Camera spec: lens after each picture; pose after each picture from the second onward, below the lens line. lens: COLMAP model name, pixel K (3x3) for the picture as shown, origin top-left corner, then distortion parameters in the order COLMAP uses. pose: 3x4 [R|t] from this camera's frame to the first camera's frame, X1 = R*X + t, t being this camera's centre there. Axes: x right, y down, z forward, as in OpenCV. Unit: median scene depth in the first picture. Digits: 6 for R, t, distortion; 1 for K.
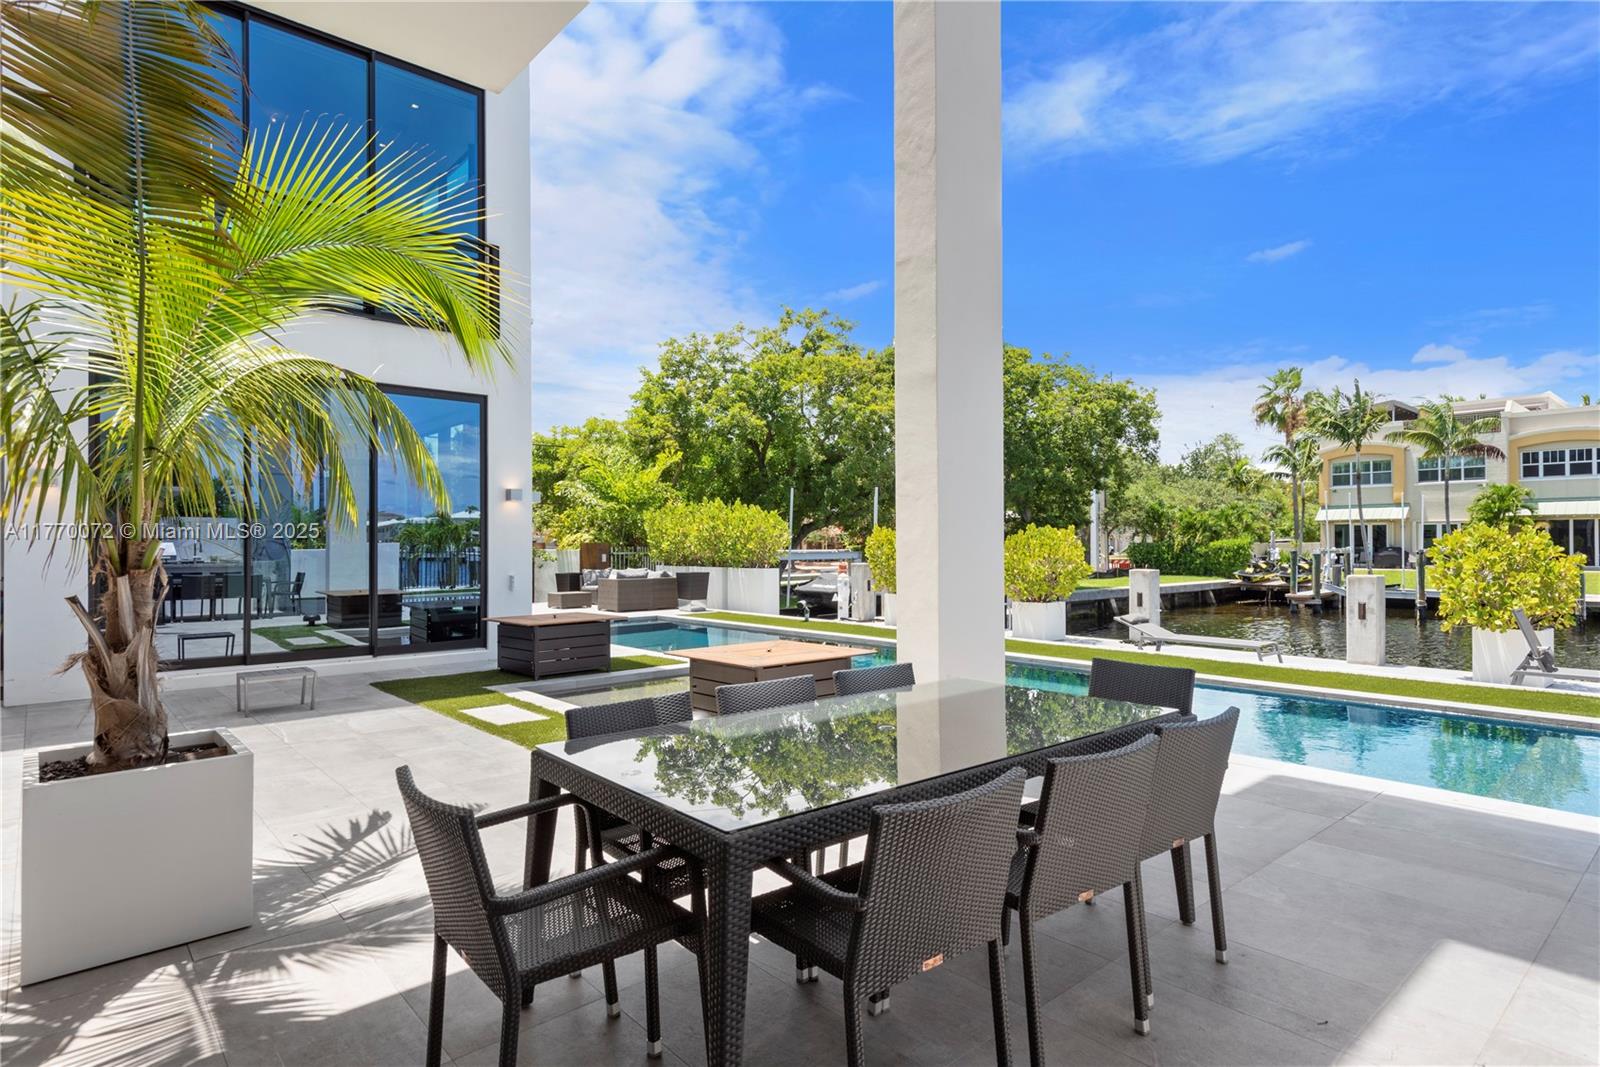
lens RADIAL K [[841.7, 0, 800.0], [0, 841.7, 533.5], [0, 0, 1]] dist [0.014555, 0.000615]
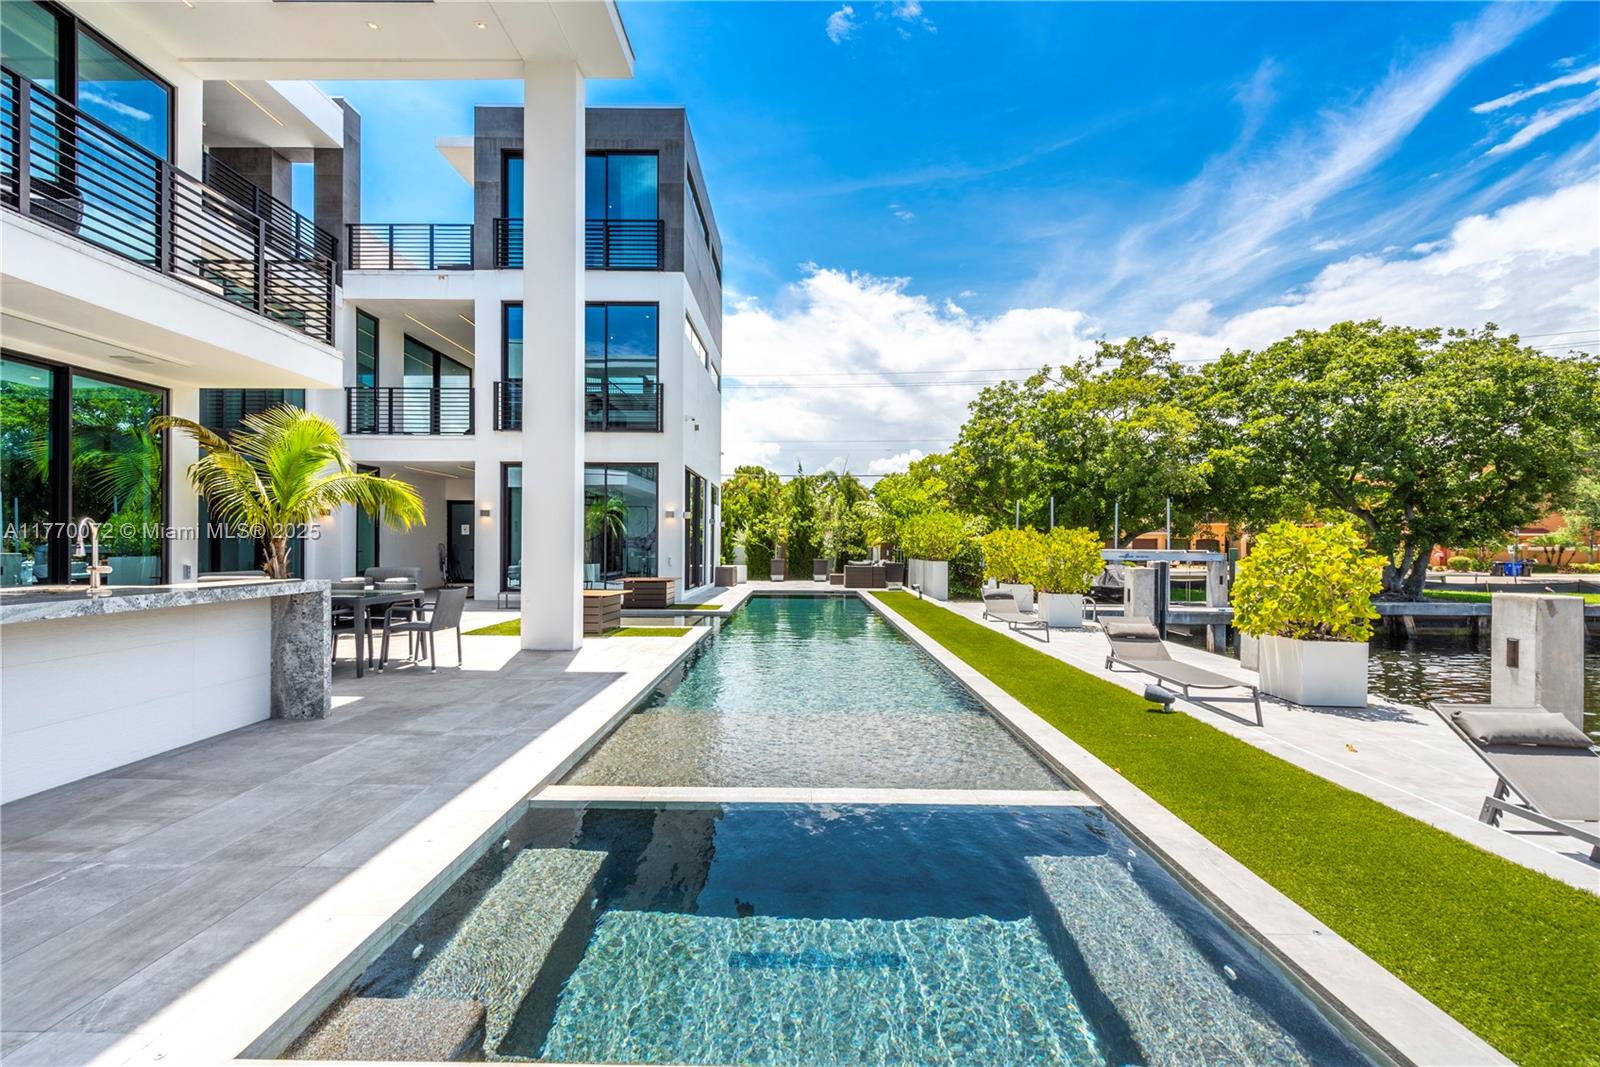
lens RADIAL K [[648.5, 0, 800.0], [0, 648.5, 533.5], [0, 0, 1]] dist [-0.000667, -0.000101]
pose [[0.740717, -0.007311, -0.671777, 0.331797], [0.003117, 0.999967, -0.007446, 0.002916], [0.671810, 0.003421, 0.740716, 0.056782]]
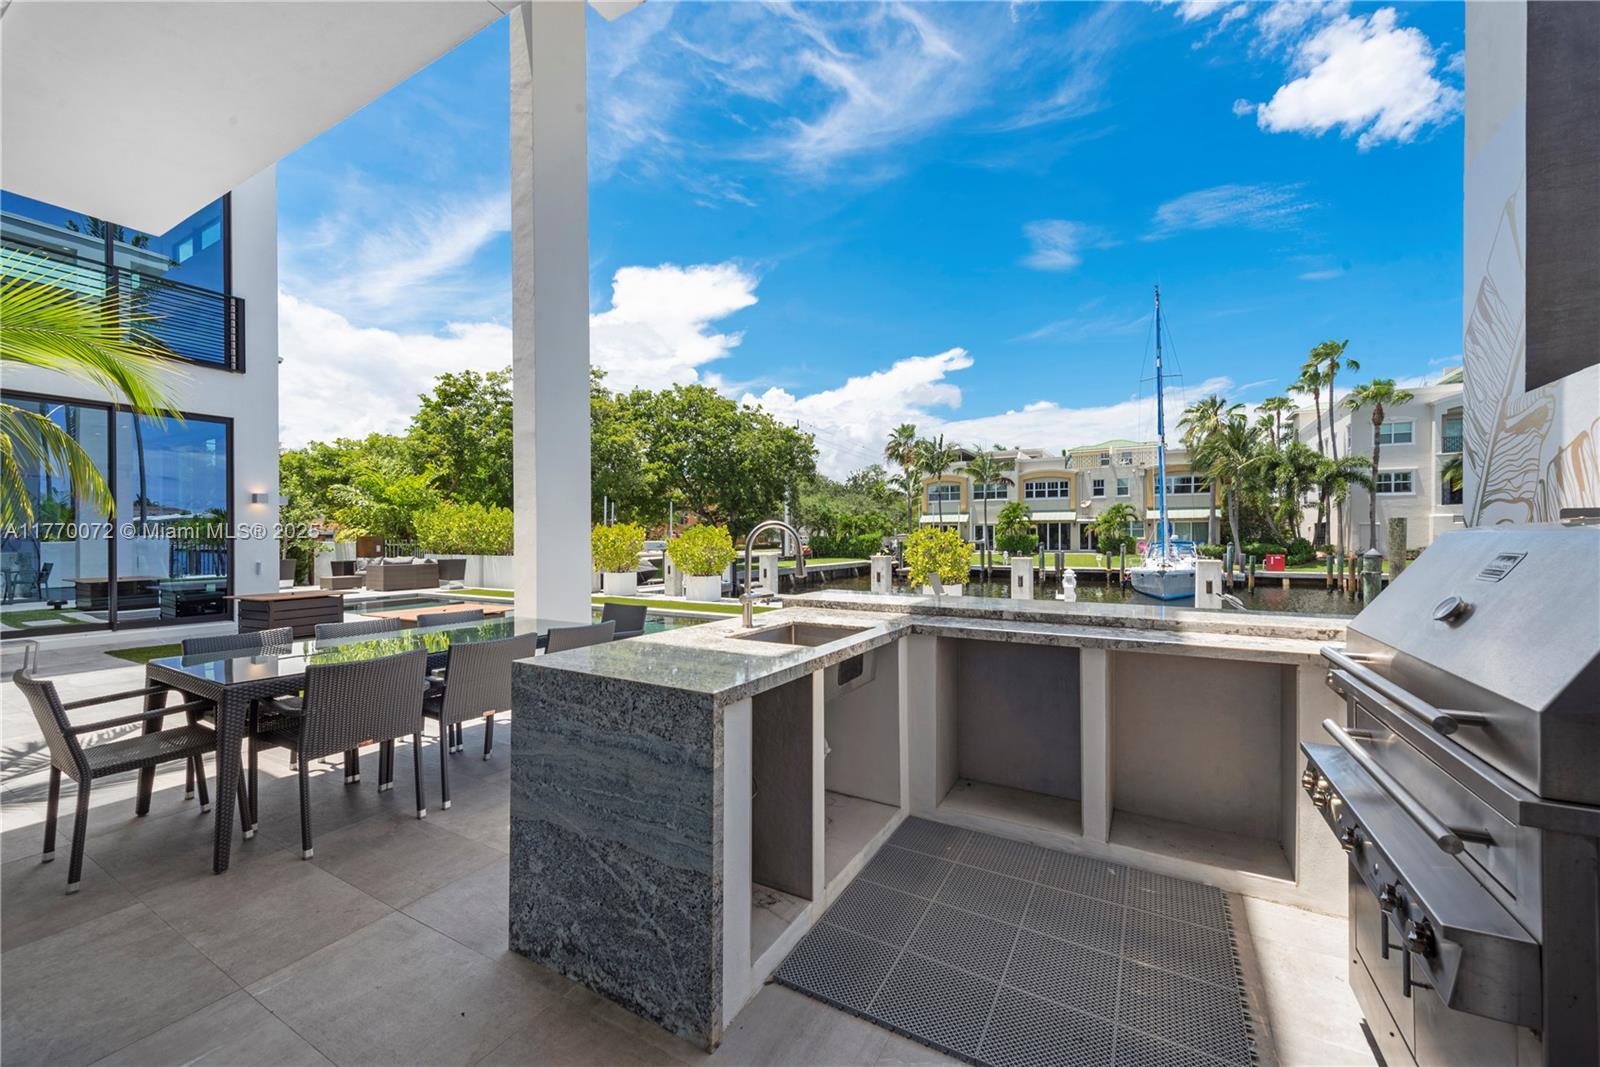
lens RADIAL K [[626.7, 0, 800.0], [0, 626.7, 533.5], [0, 0, 1]] dist [0.003530, -0.000343]
pose [[0.948162, 0.002523, 0.317778, 0.051439], [-0.004653, 0.999972, 0.005944, -0.001088], [-0.317754, -0.007114, 0.948146, -0.058965]]
